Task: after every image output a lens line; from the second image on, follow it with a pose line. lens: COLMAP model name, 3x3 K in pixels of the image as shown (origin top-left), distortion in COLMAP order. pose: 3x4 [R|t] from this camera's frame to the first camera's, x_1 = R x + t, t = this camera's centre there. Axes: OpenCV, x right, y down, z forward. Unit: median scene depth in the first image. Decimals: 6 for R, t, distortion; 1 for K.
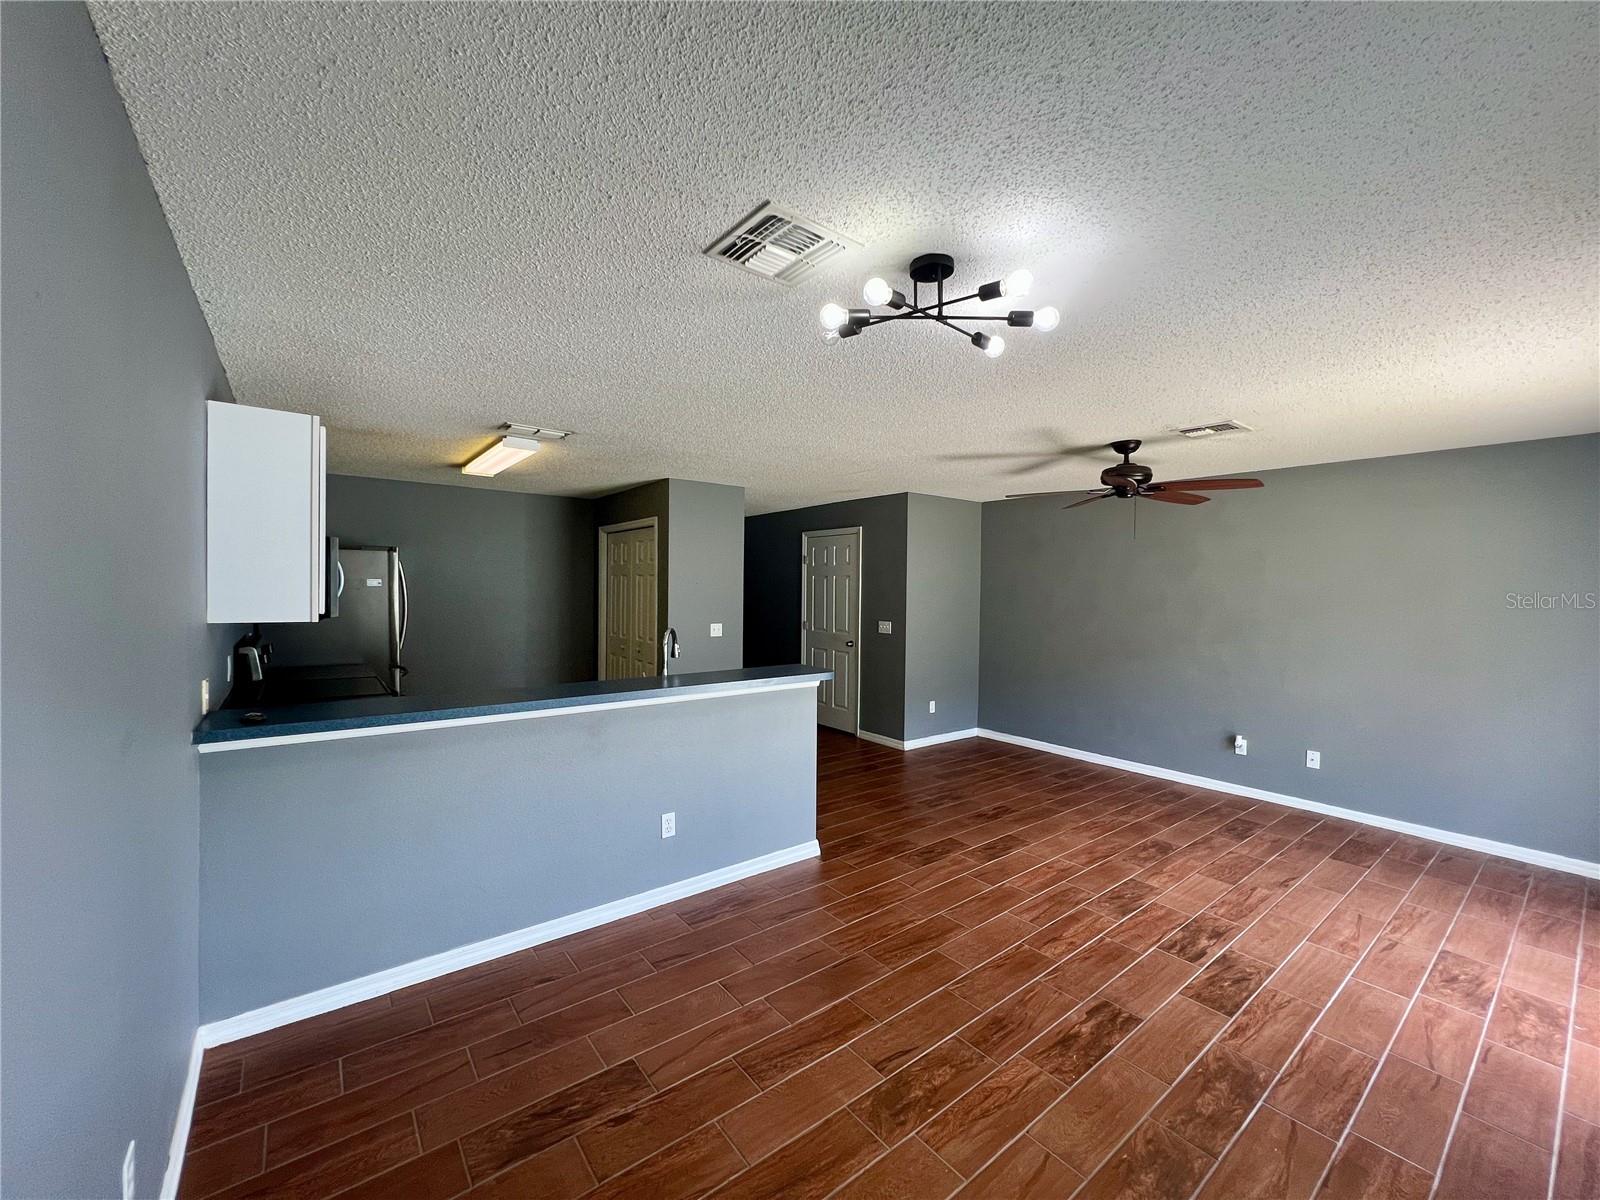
lens RADIAL K [[638.8, 0, 801.3], [0, 638.8, 588.4], [0, 0, 1]] dist [-0.003572, 0.000526]
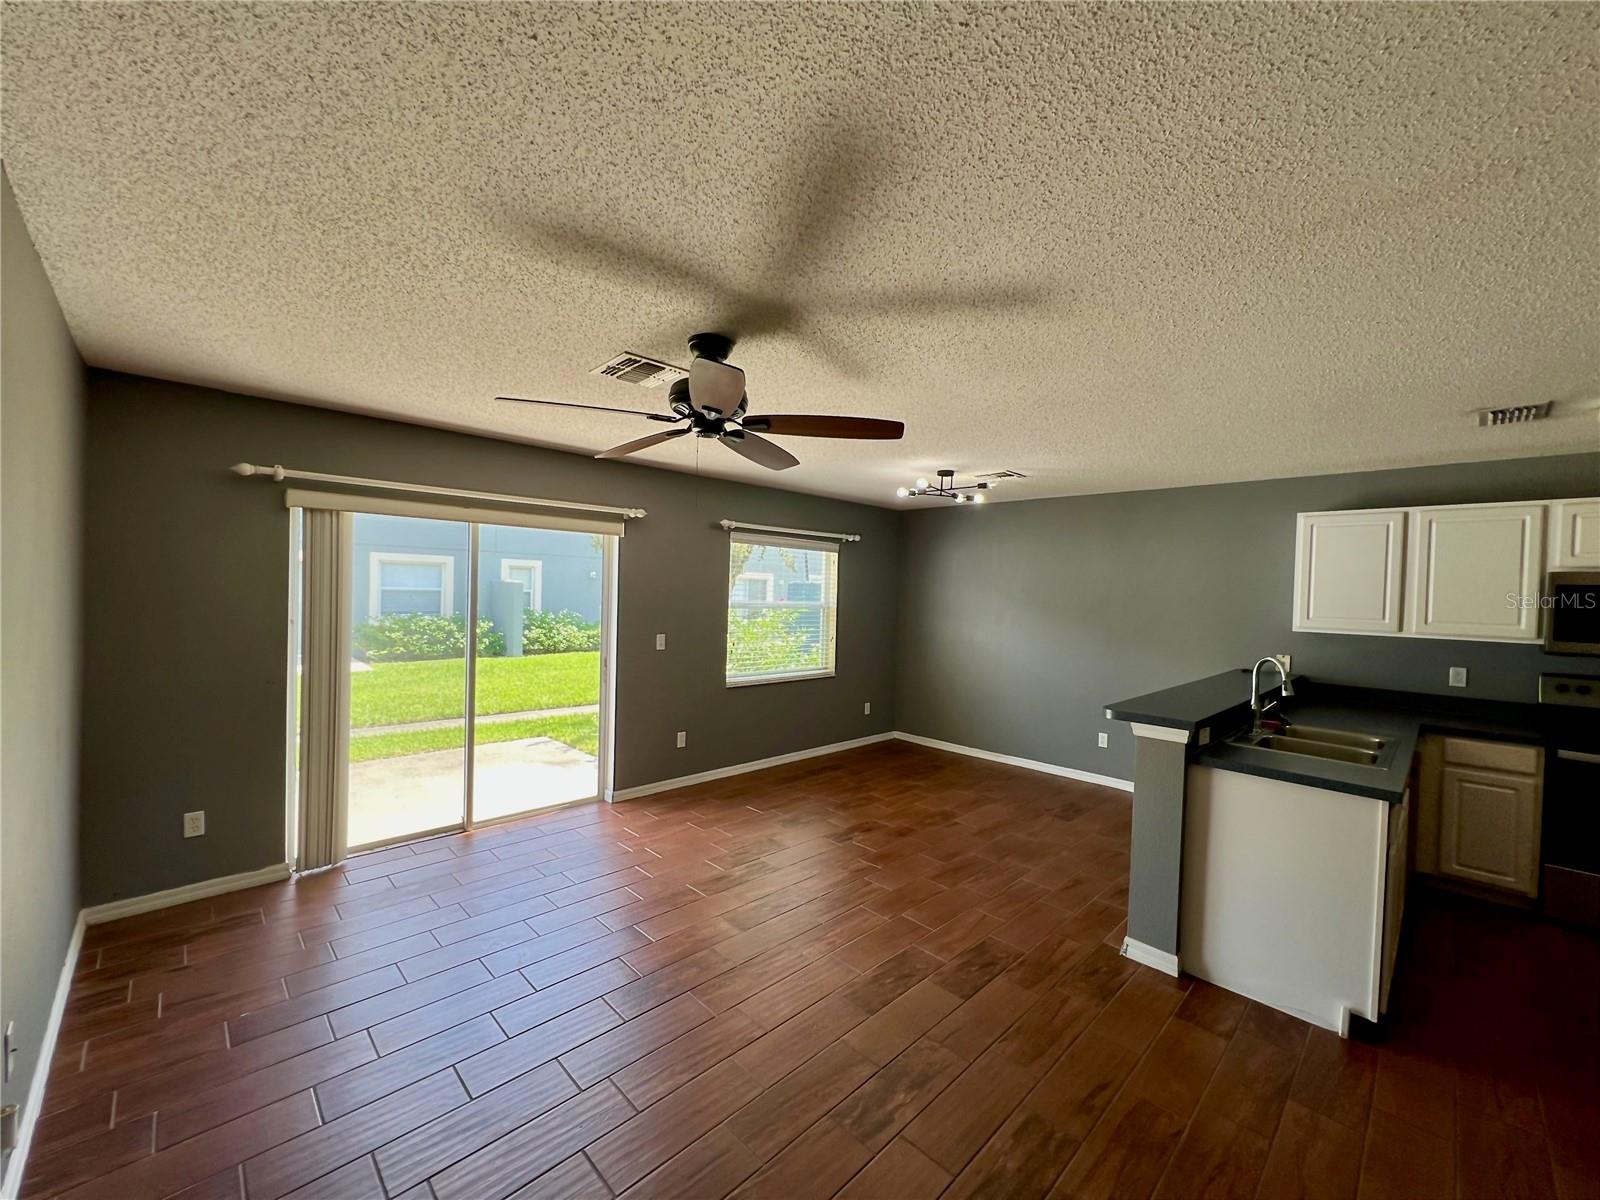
lens RADIAL K [[638.8, 0, 793.5], [0, 638.8, 598.4], [0, 0, 1]] dist [-0.003572, 0.000526]
pose [[-0.993275, -0.031584, -0.111388, 0.547084], [-0.035081, 0.998947, 0.029572, -0.025318], [0.110337, 0.033281, -0.993337, 1.791385]]
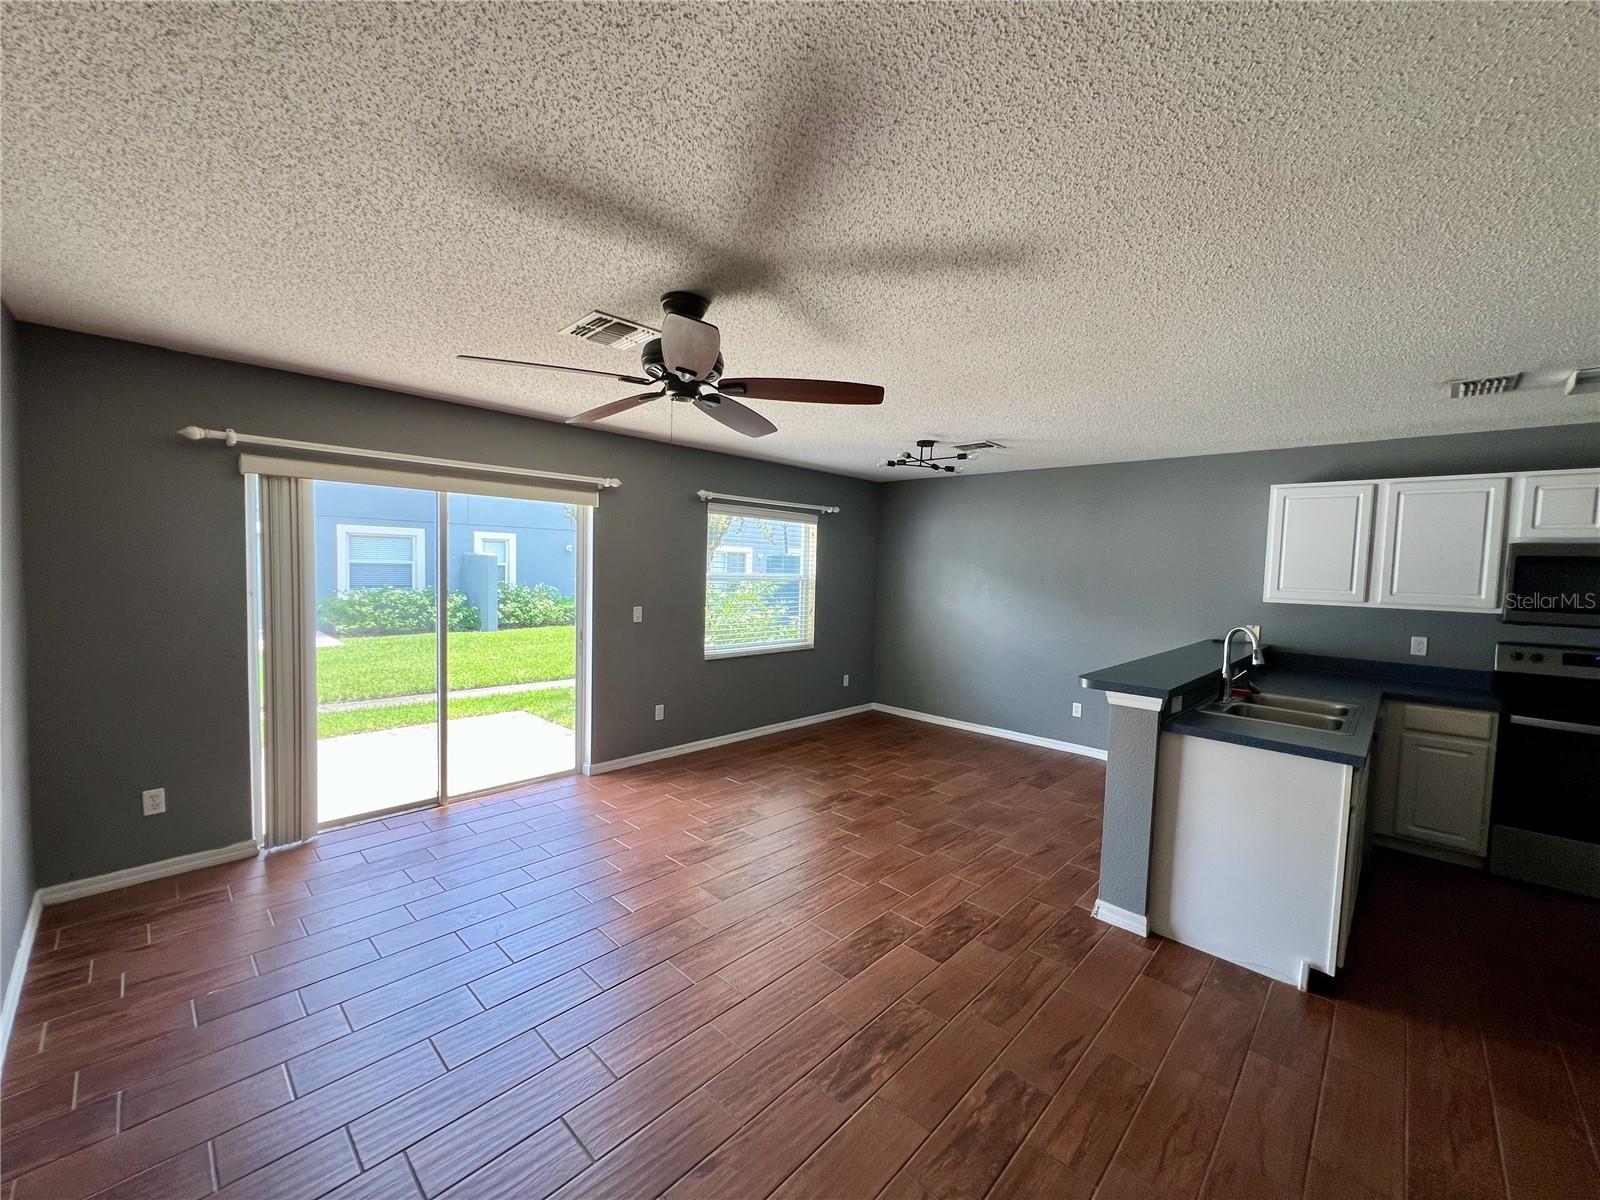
lens RADIAL K [[638.8, 0, 793.4], [0, 638.8, 598.7], [0, 0, 1]] dist [-0.003572, 0.000526]
pose [[-0.989229, -0.025001, -0.144223, 0.544078], [-0.035301, 0.996971, 0.069307, -0.019868], [0.142054, 0.073652, -0.987115, 1.781298]]
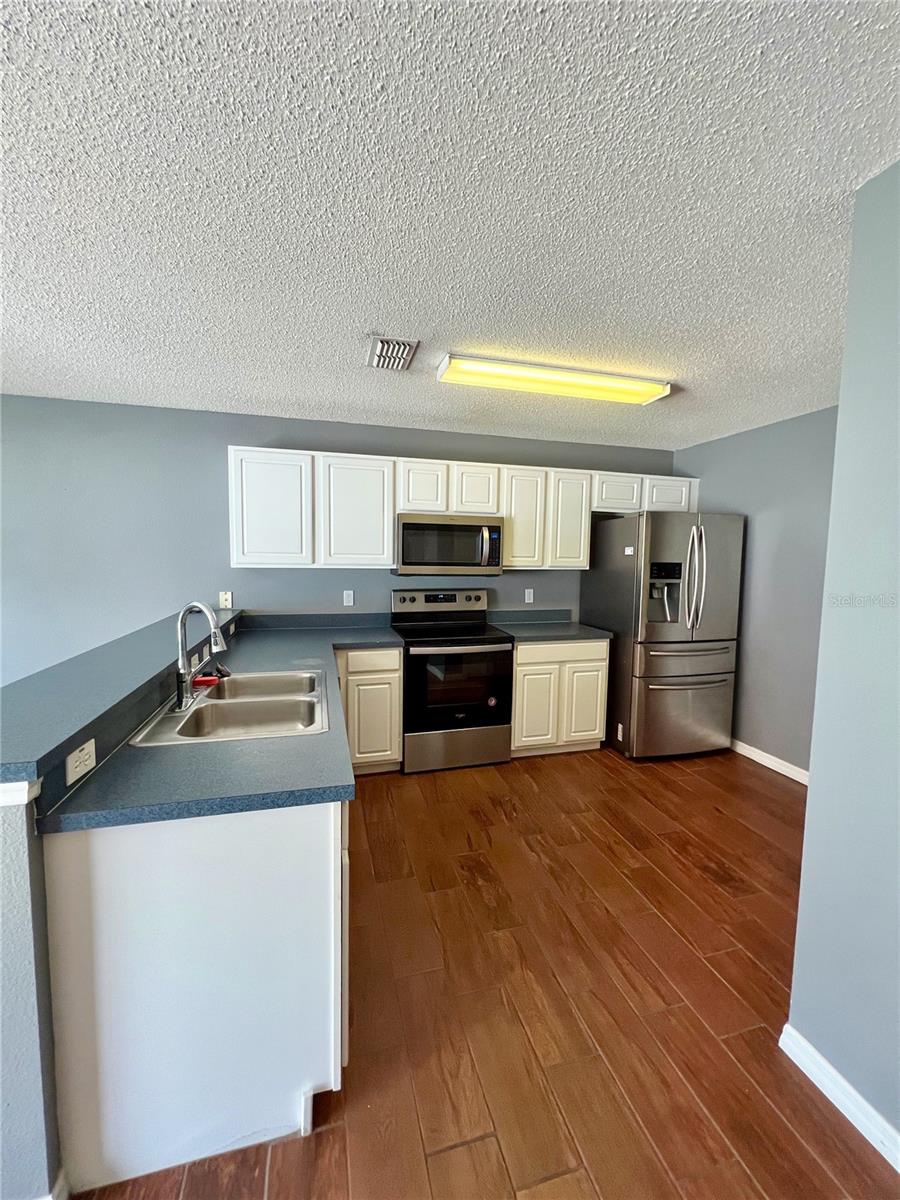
lens RADIAL K [[479.1, 0, 451.6], [0, 479.1, 599.0], [0, 0, 1]] dist [-0.003572, 0.000526]
pose [[-0.377172, 0.072351, -0.923313, 0.123666], [-0.031764, 0.995347, 0.090972, 0.005112], [0.925598, 0.063640, -0.373119, 1.395893]]
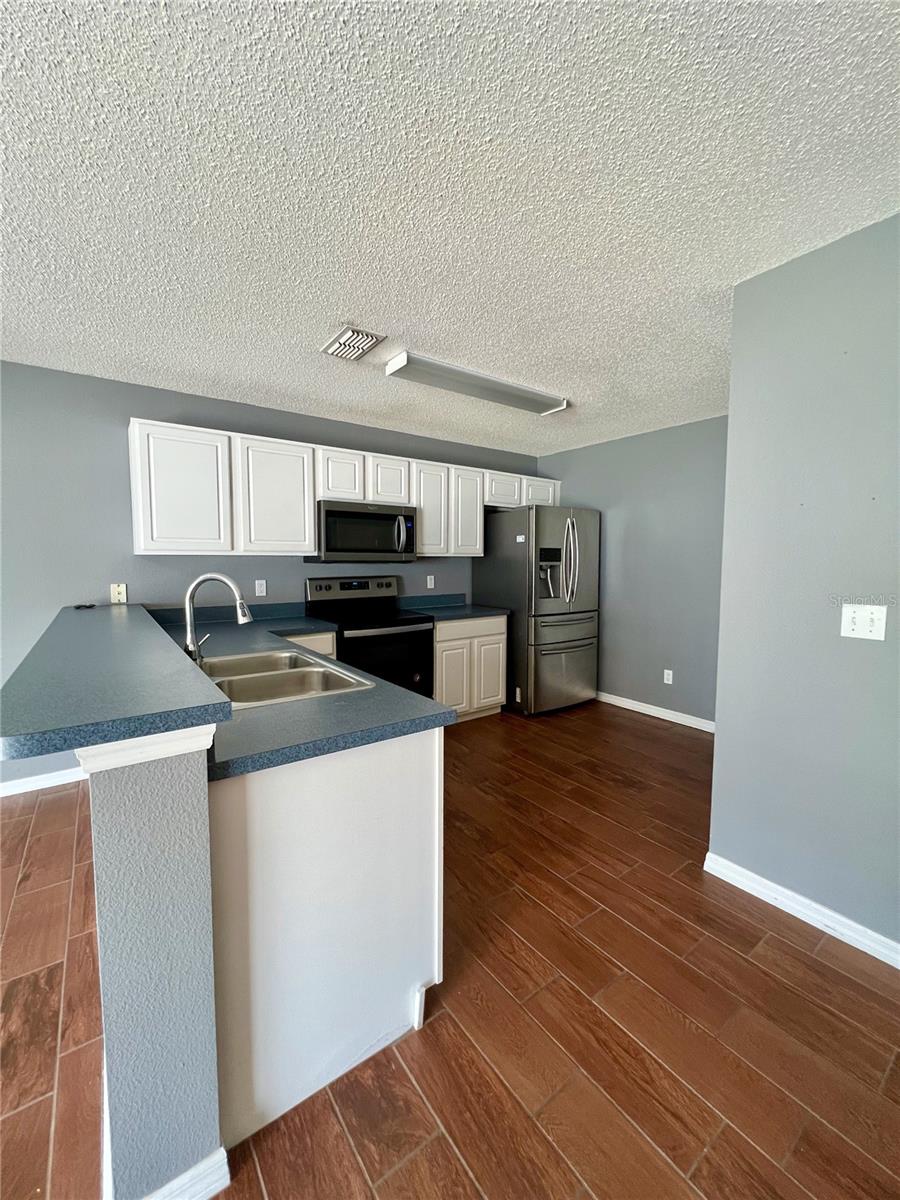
lens RADIAL K [[479.1, 0, 451.9], [0, 479.1, 599.3], [0, 0, 1]] dist [-0.003572, 0.000526]
pose [[-0.022331, 0.076229, -0.996840, 0.244565], [-0.017594, 0.996905, 0.076628, 0.047609], [0.999596, 0.019249, -0.020921, 1.208368]]
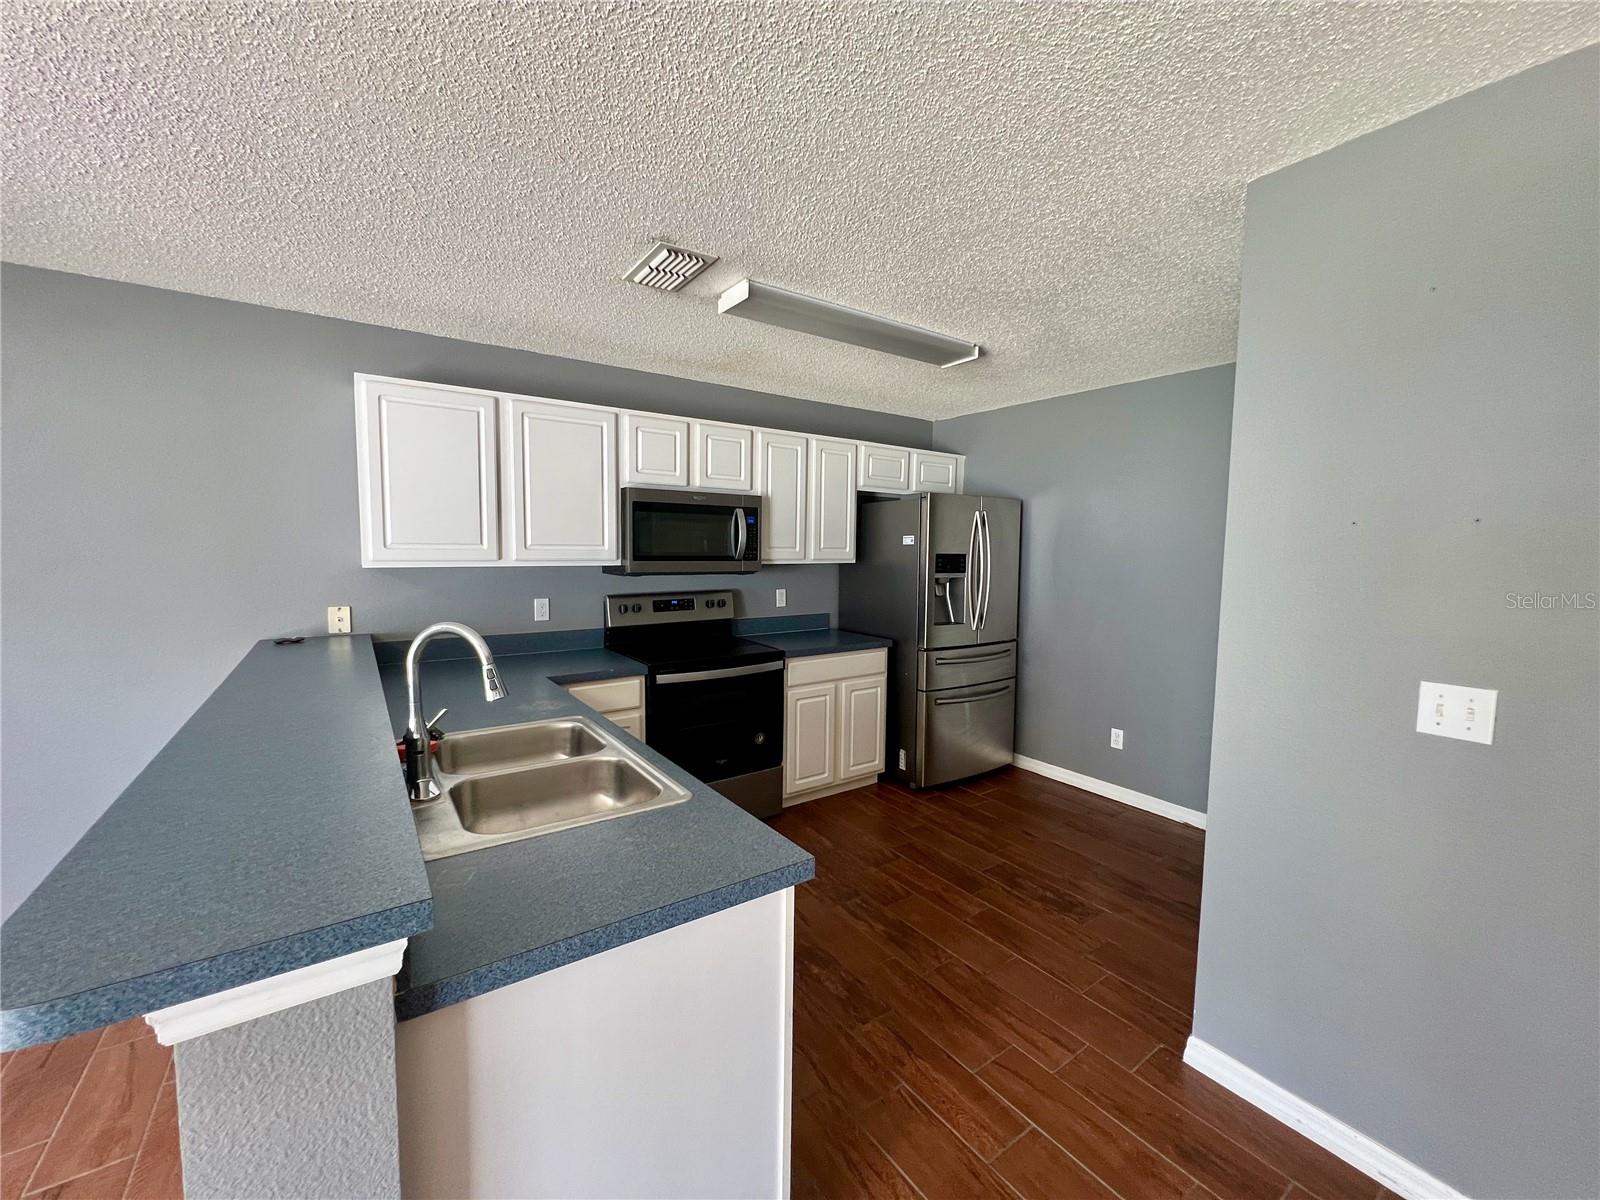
lens RADIAL K [[638.8, 0, 796.9], [0, 638.8, 601.8], [0, 0, 1]] dist [-0.003572, 0.000526]
pose [[-0.044928, 0.079850, -0.995794, 0.175123], [-0.027505, 0.996324, 0.081133, 0.006423], [0.998612, 0.031035, -0.042566, 1.206069]]
